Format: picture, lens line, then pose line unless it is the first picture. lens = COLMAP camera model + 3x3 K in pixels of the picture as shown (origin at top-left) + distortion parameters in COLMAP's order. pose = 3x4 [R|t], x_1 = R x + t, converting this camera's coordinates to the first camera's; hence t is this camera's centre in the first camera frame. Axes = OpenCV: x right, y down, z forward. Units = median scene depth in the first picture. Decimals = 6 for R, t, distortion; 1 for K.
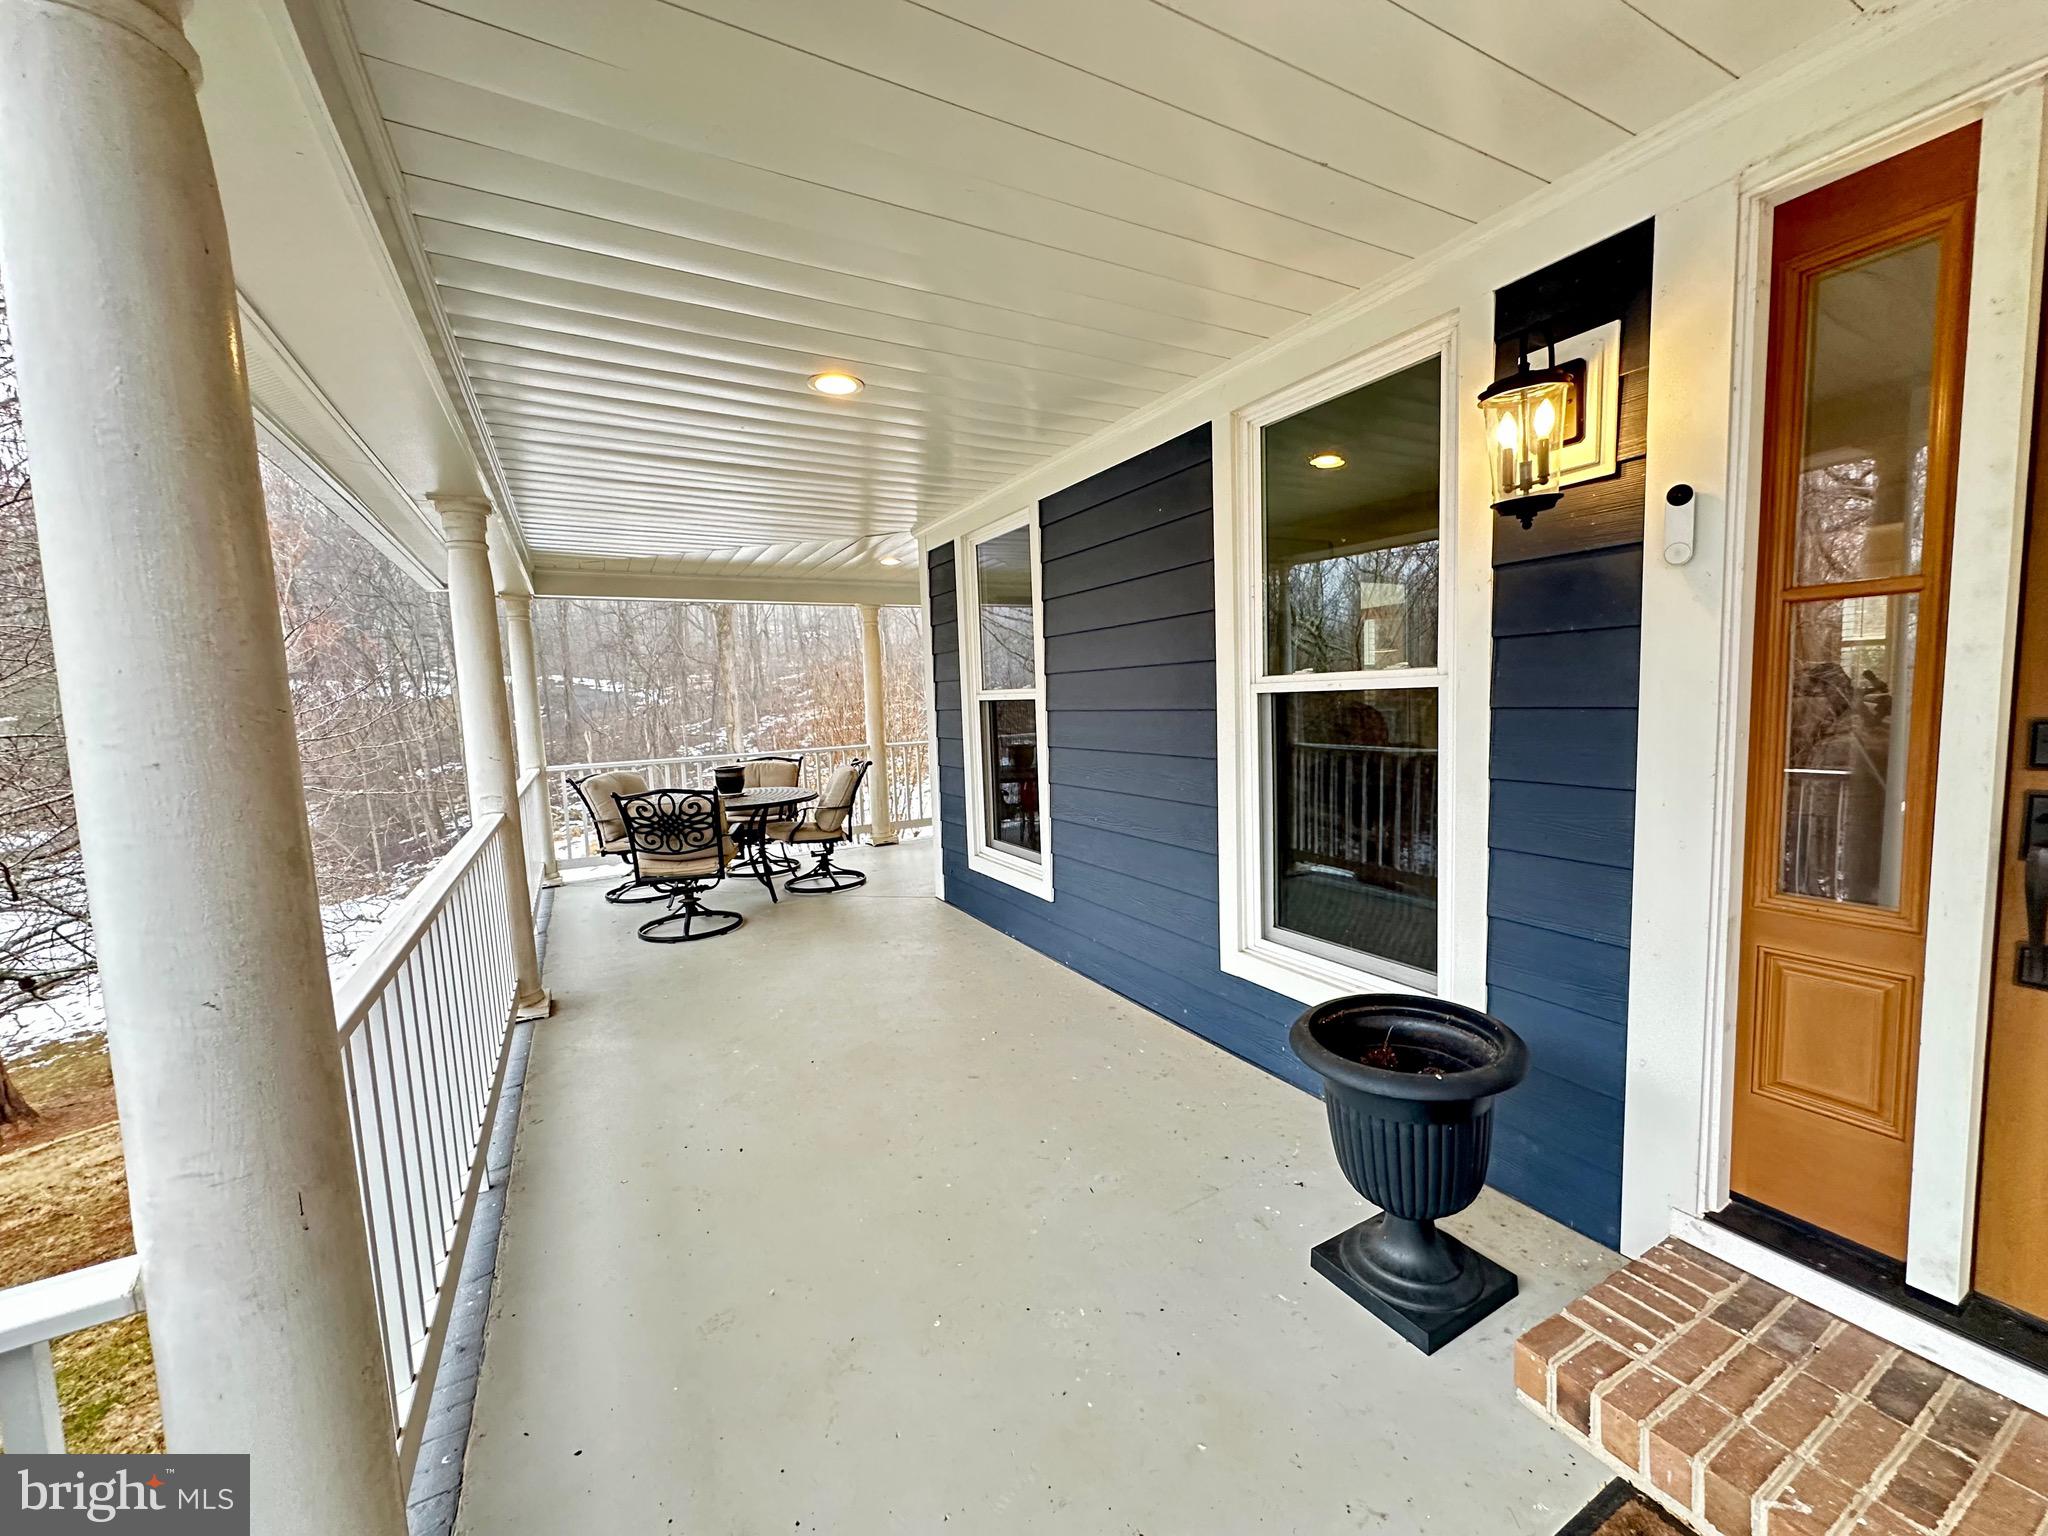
lens RADIAL K [[812.7, 0, 1024.0], [0, 812.7, 768.0], [0, 0, 1]] dist [0.008655, 0.000017]
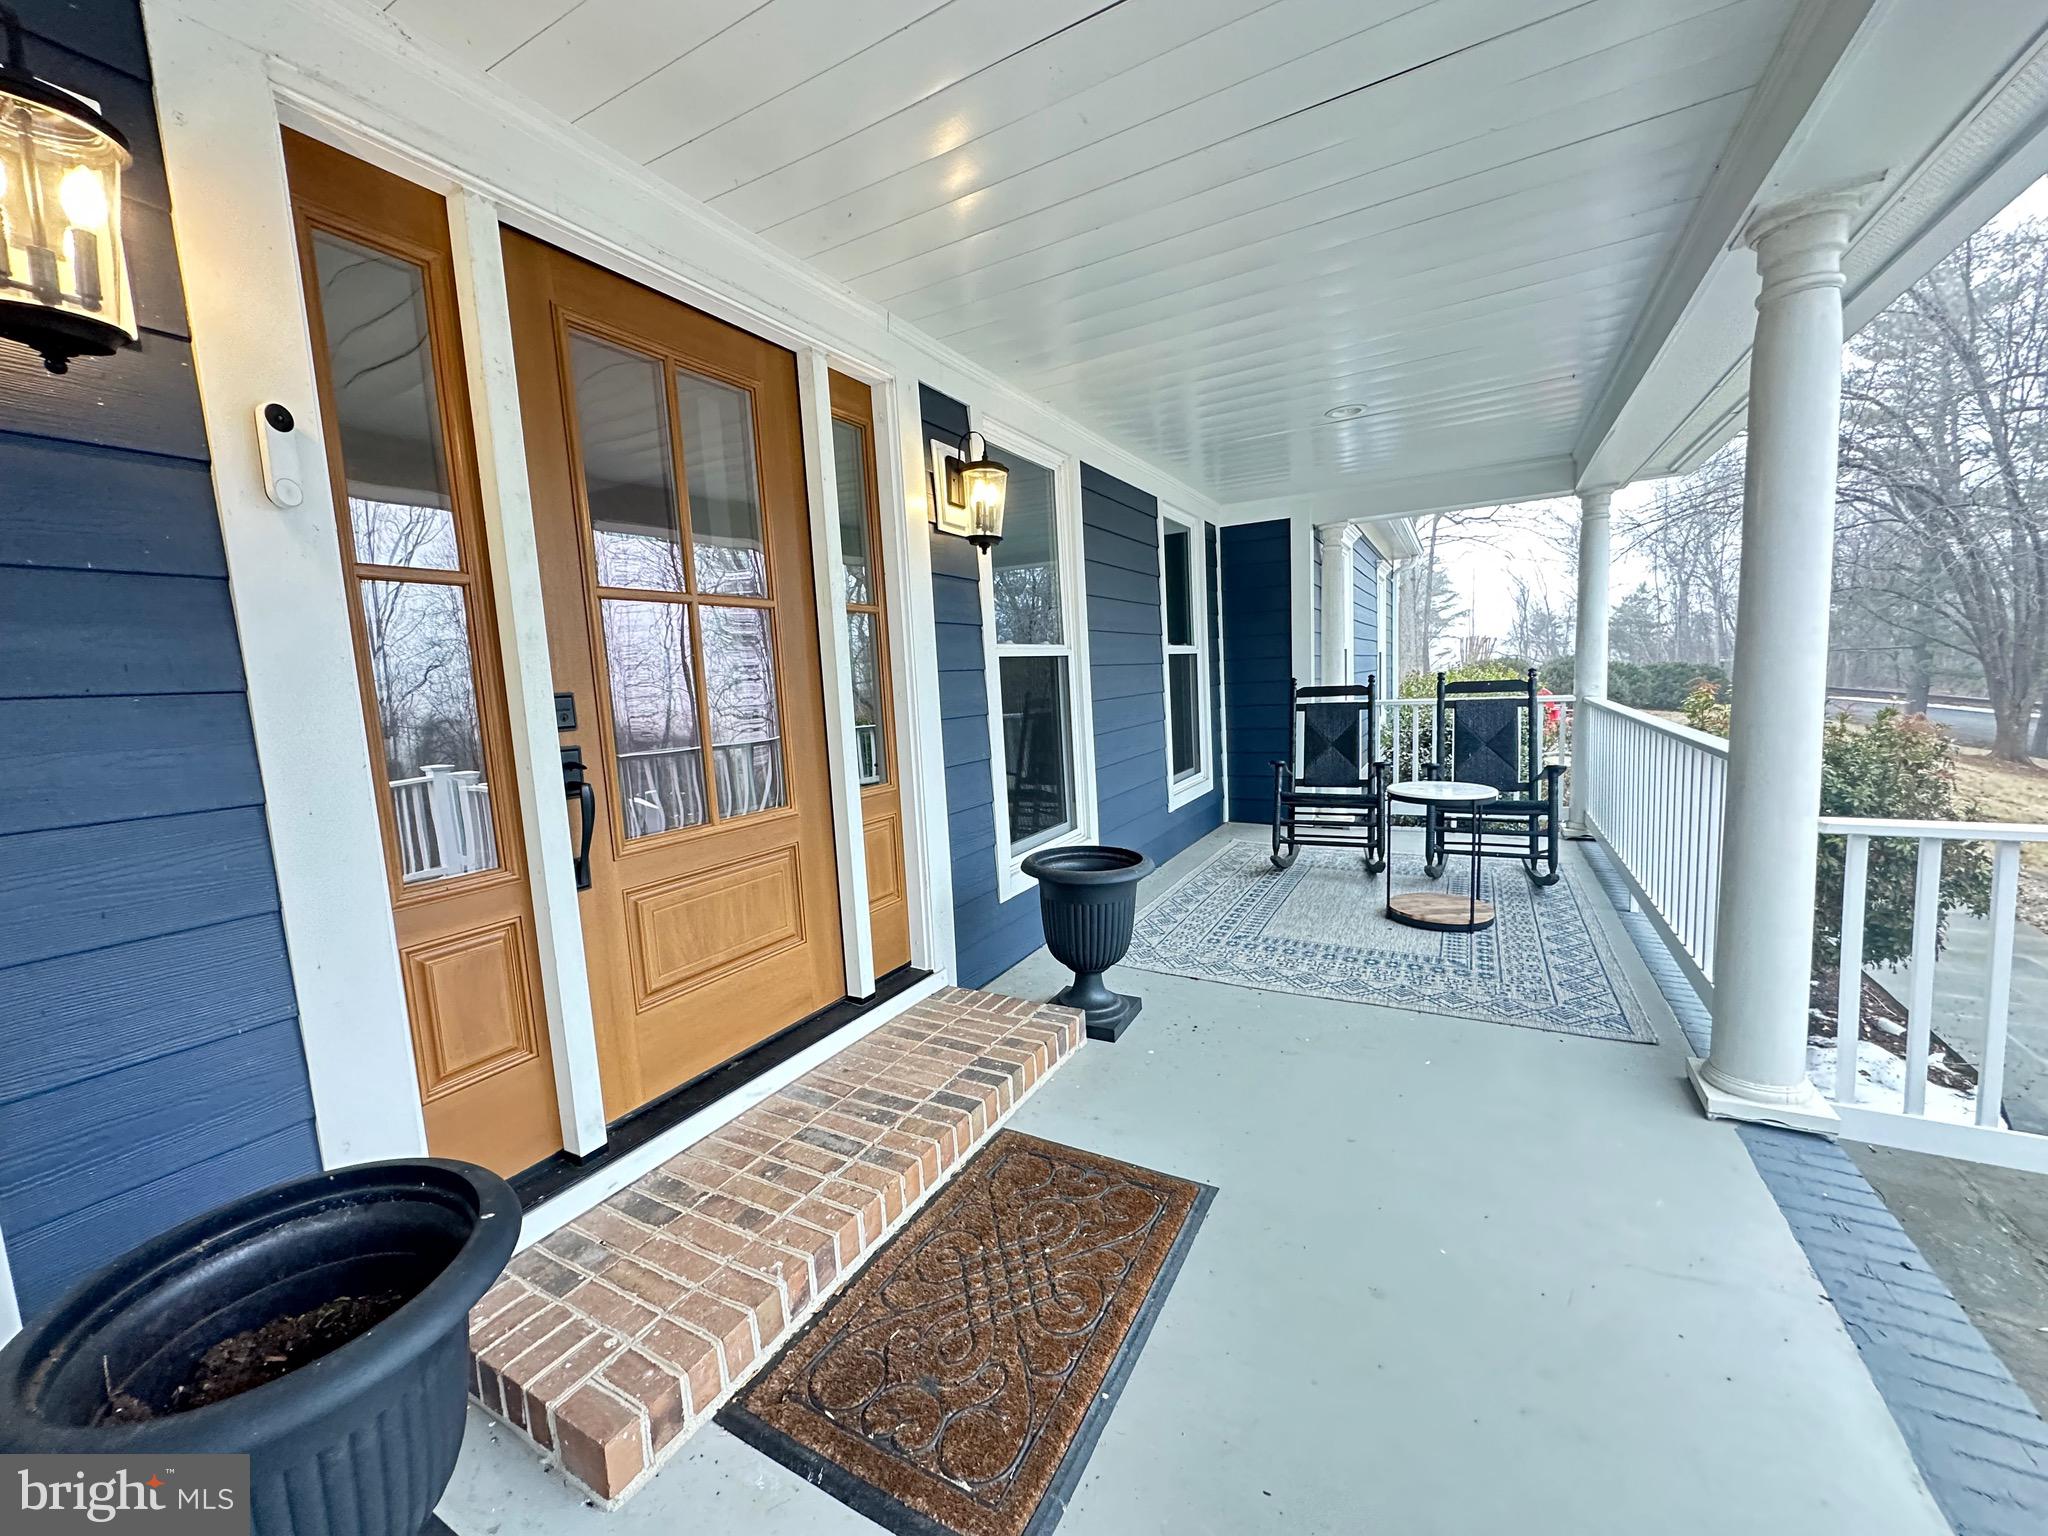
lens RADIAL K [[812.7, 0, 1024.0], [0, 812.7, 768.0], [0, 0, 1]] dist [0.008655, 0.000017]
pose [[-0.539946, -0.028585, 0.841214, -0.279411], [0.135716, 0.983389, 0.120527, -0.000681], [-0.830686, 0.179244, -0.527098, 0.955110]]
